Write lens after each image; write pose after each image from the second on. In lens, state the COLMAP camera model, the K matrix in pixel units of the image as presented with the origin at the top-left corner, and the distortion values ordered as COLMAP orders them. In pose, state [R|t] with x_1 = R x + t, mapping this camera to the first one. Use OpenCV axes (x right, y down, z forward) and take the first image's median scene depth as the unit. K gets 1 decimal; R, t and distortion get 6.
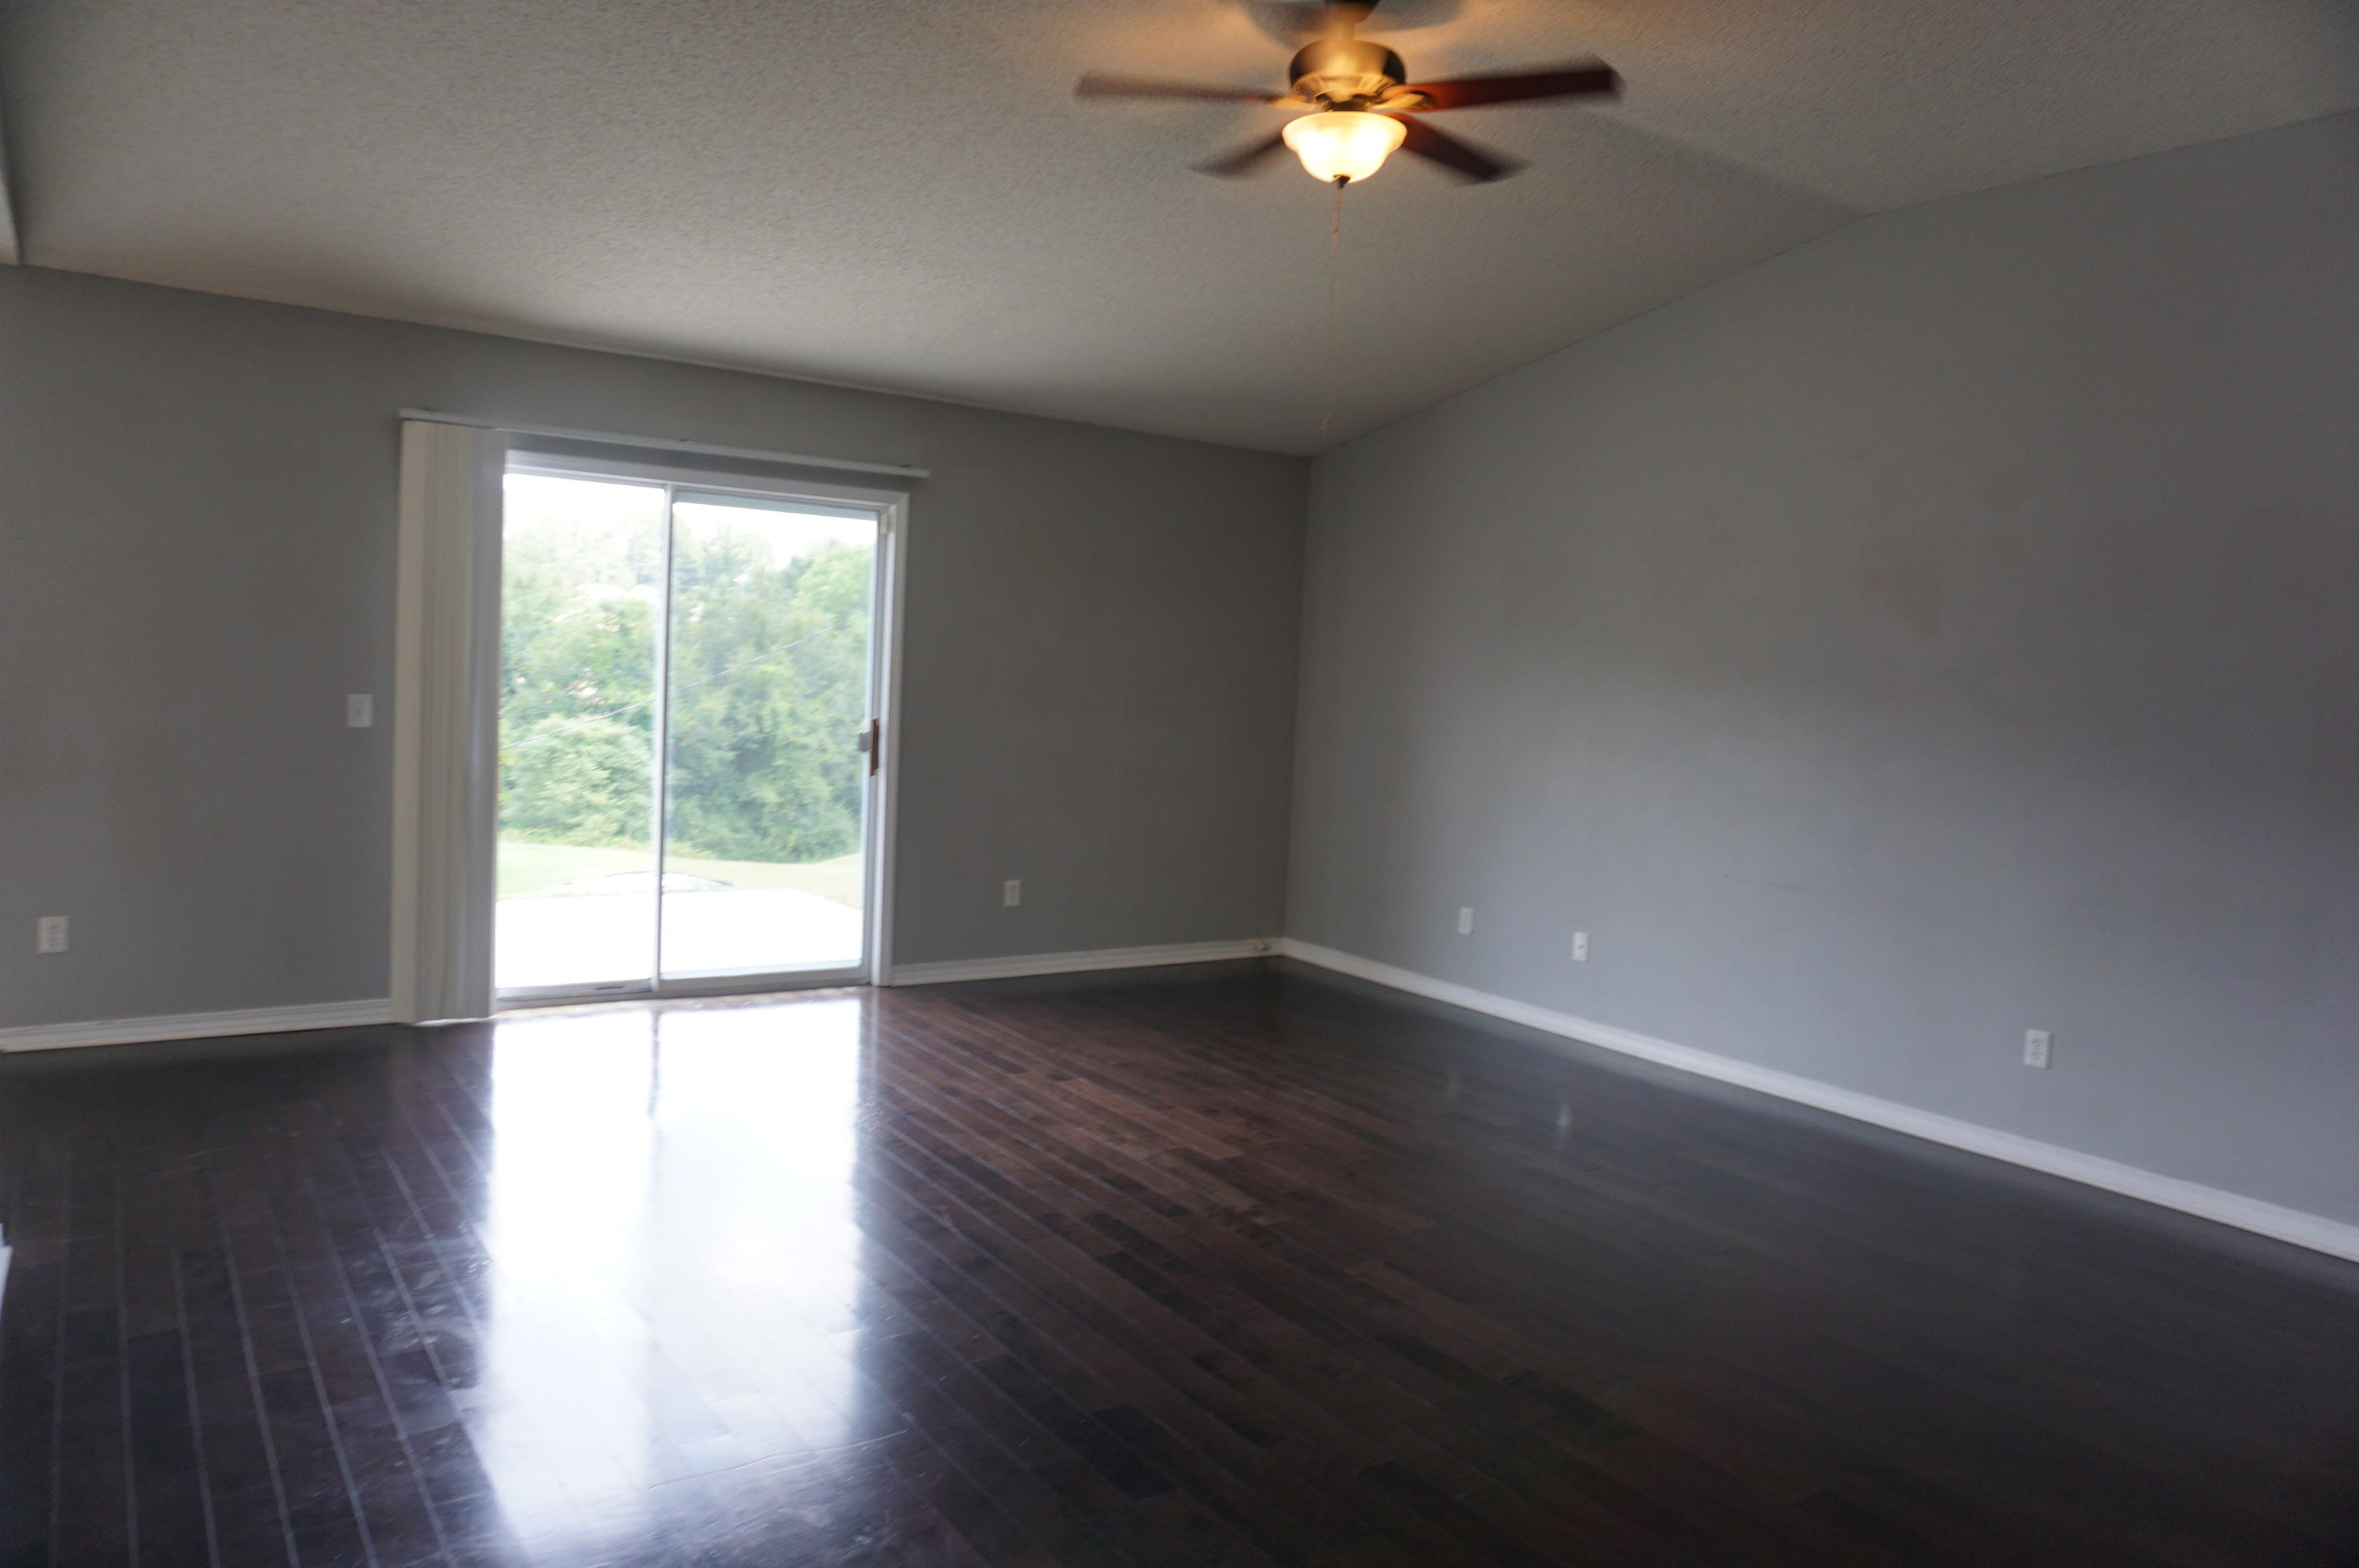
lens RADIAL K [[1577.4, 0, 1174.8], [0, 1577.4, 782.2], [0, 0, 1]] dist [-0.054167, 0.027537]
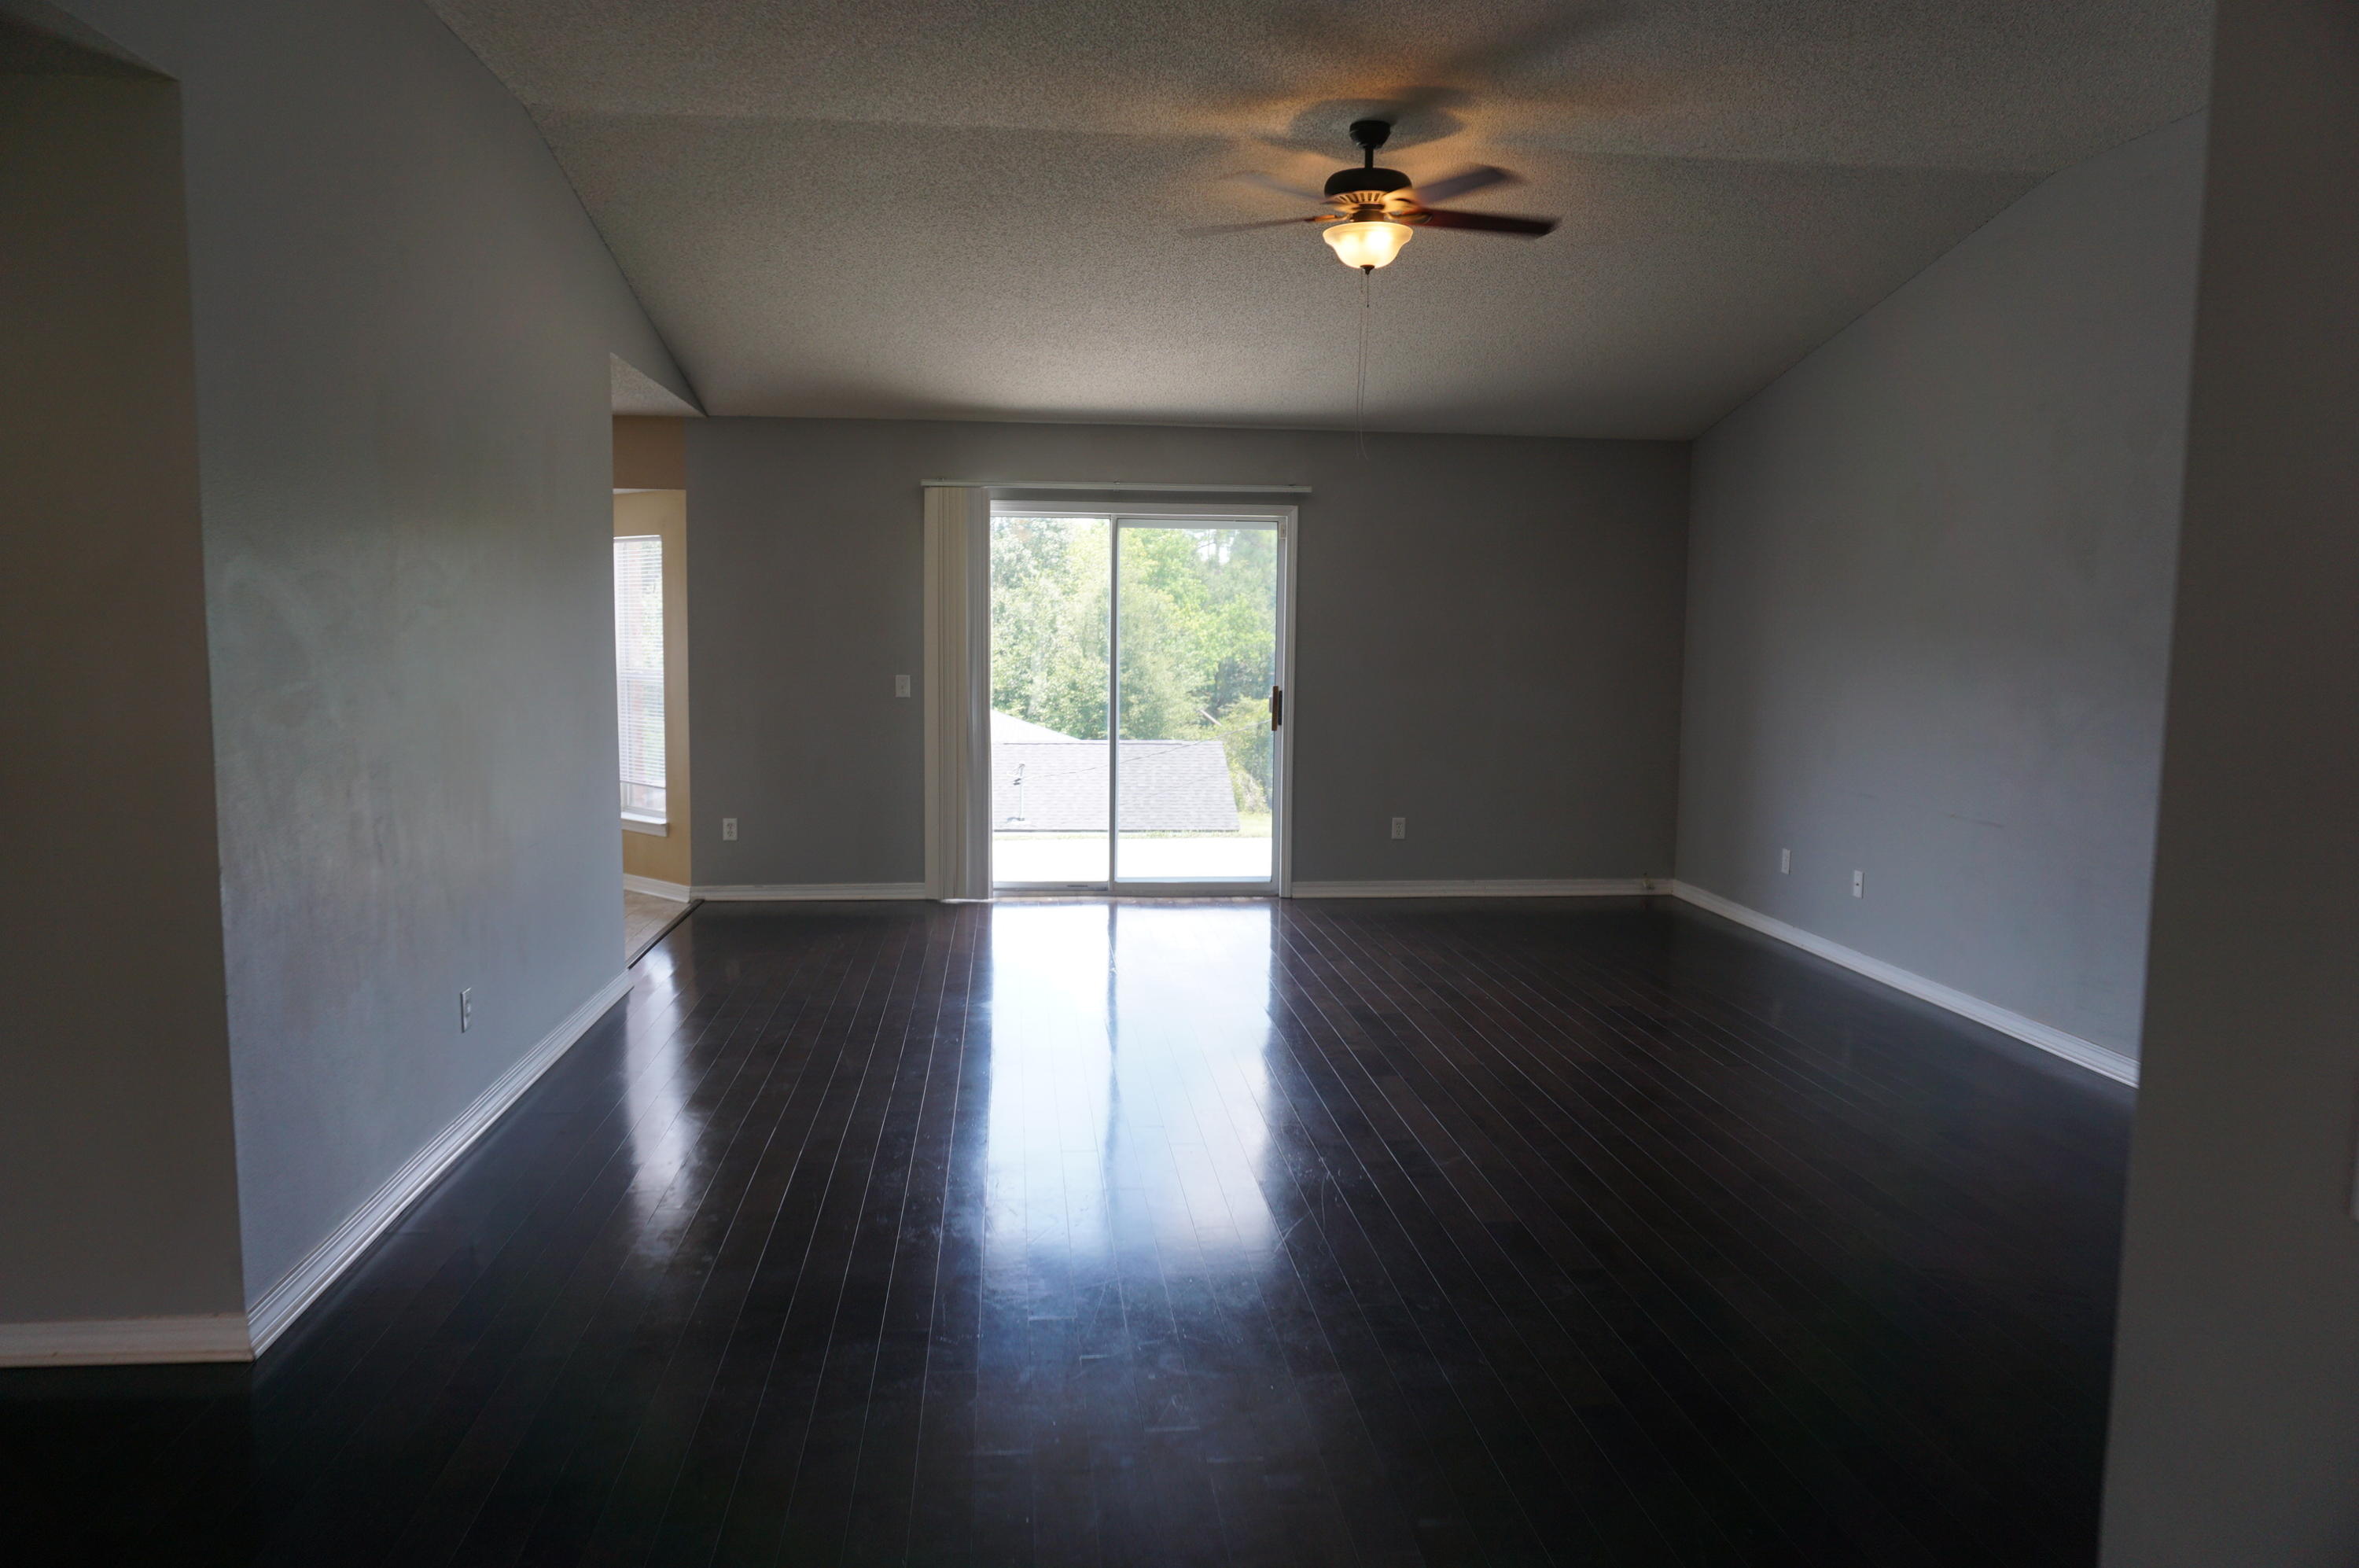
lens RADIAL K [[1577.4, 0, 1170.7], [0, 1577.4, 782.9], [0, 0, 1]] dist [-0.054167, 0.027537]
pose [[0.872151, 0.006508, -0.489194, 0.386558], [-0.002216, 0.999954, 0.009351, 0.028245], [0.489232, -0.007071, 0.872125, -0.162628]]
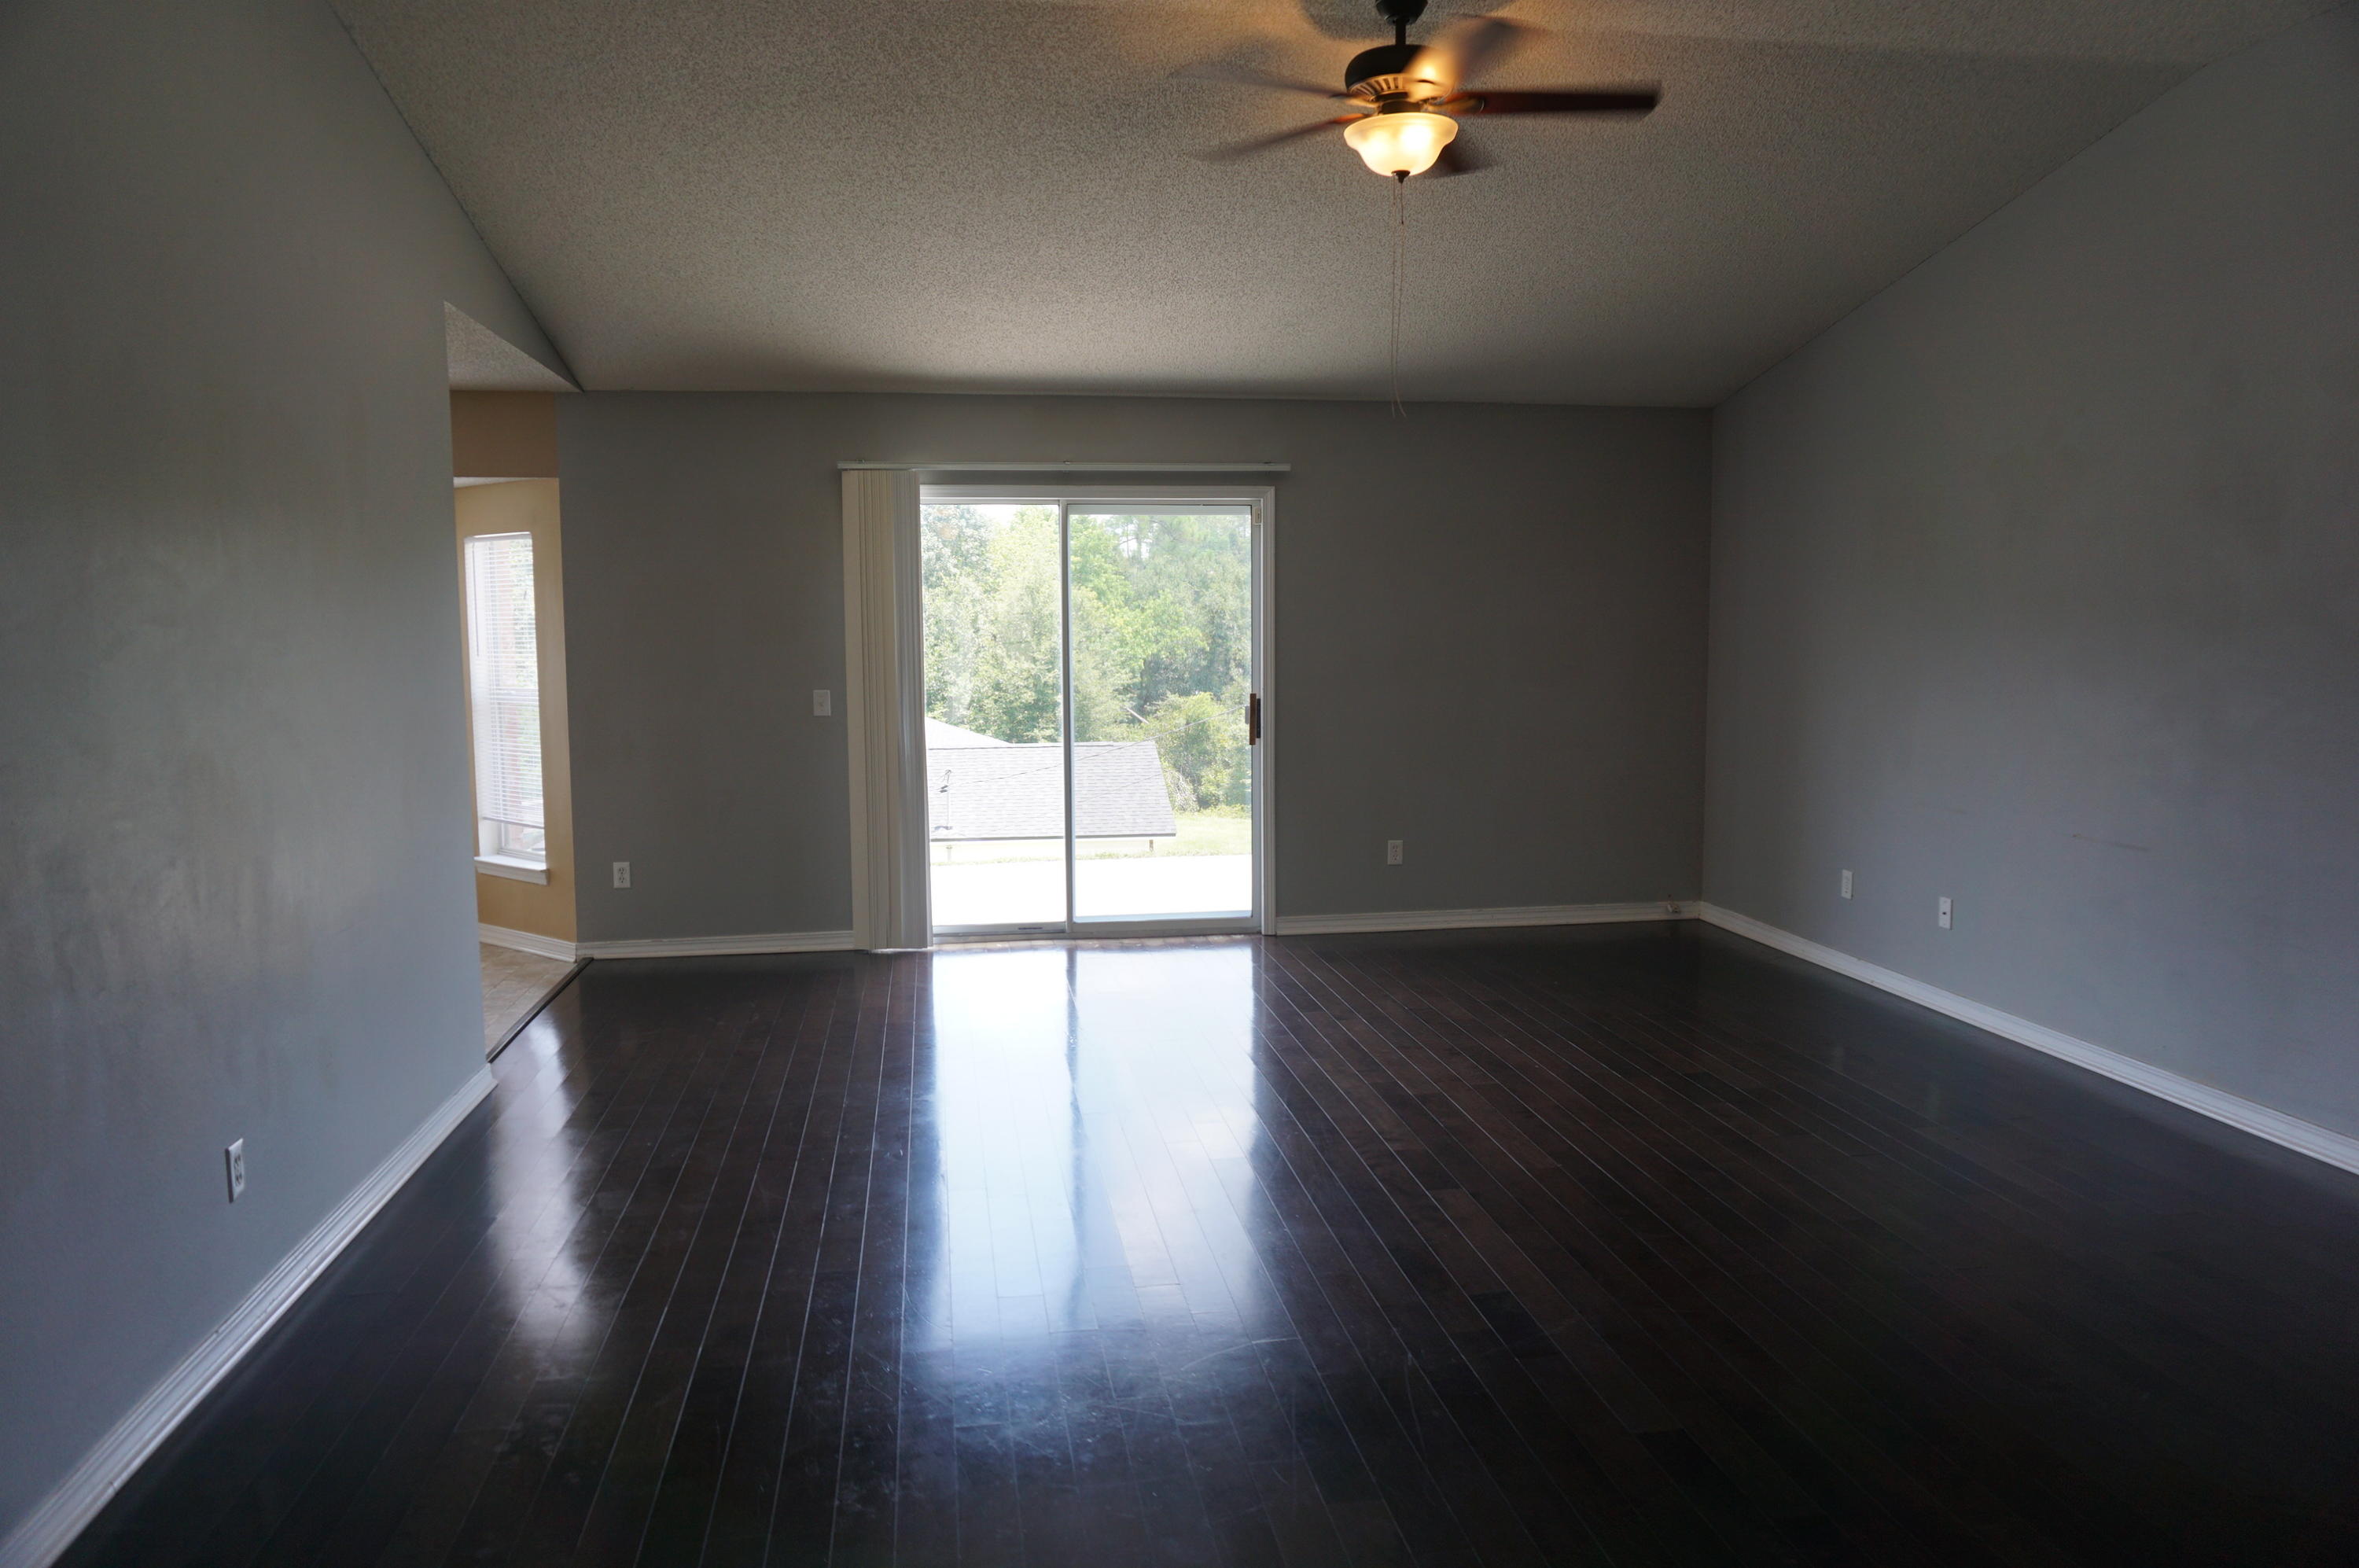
lens RADIAL K [[1577.4, 0, 1174.8], [0, 1577.4, 785.6], [0, 0, 1]] dist [-0.054167, 0.027537]
pose [[0.895855, -0.012224, -0.444179, 0.272015], [0.020555, 0.999691, 0.013944, 0.008507], [0.443872, -0.021622, 0.895829, -0.020542]]
